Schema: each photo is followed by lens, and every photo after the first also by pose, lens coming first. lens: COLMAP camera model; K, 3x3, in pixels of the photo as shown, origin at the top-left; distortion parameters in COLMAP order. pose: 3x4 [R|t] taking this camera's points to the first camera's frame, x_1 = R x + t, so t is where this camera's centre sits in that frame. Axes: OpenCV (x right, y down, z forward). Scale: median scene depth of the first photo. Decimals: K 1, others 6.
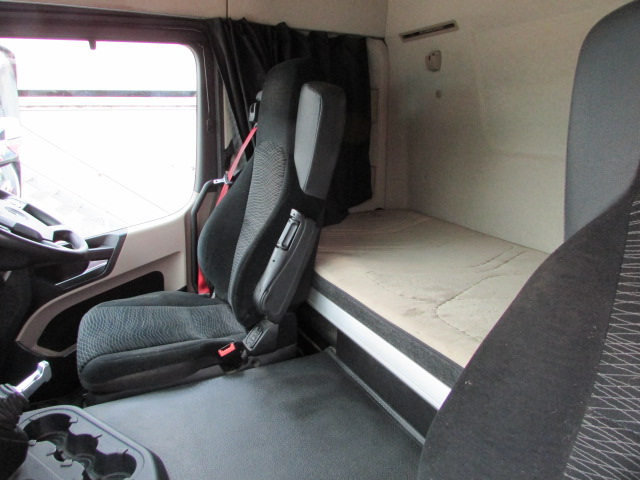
lens RADIAL K [[458.9, 0, 318.0], [0, 458.9, 240.5], [0, 0, 1]] dist [-0.020189, 0.001279]
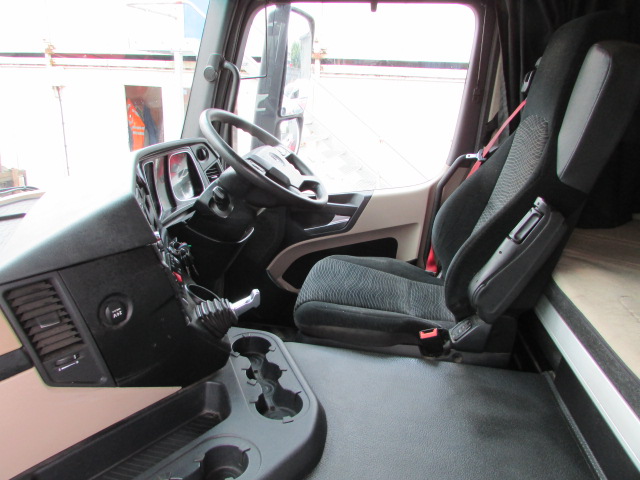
lens RADIAL K [[458.9, 0, 318.0], [0, 458.9, 240.5], [0, 0, 1]] dist [-0.020189, 0.001279]
pose [[0.818136, 0.218751, -0.531790, 0.060398], [-0.193363, 0.975617, 0.103839, -0.000443], [0.541538, 0.017874, 0.840486, 0.074223]]
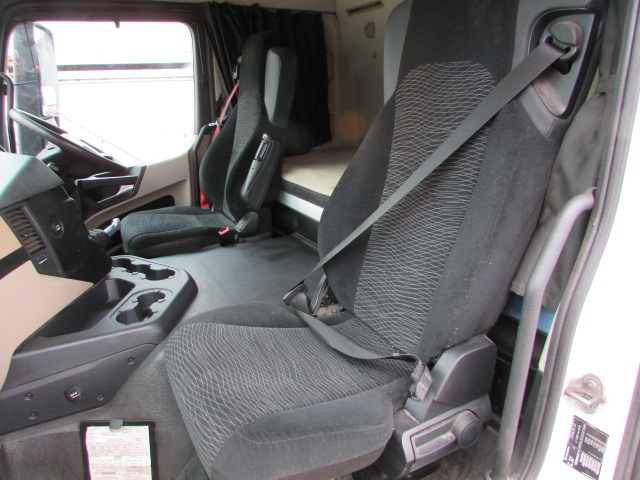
lens RADIAL K [[458.9, 0, 318.0], [0, 458.9, 240.5], [0, 0, 1]] dist [-0.020189, 0.001279]
pose [[0.999336, -0.032761, 0.015929, 0.069752], [0.031810, 0.997886, 0.056675, 0.162162], [-0.017752, -0.056131, 0.998266, -0.421646]]
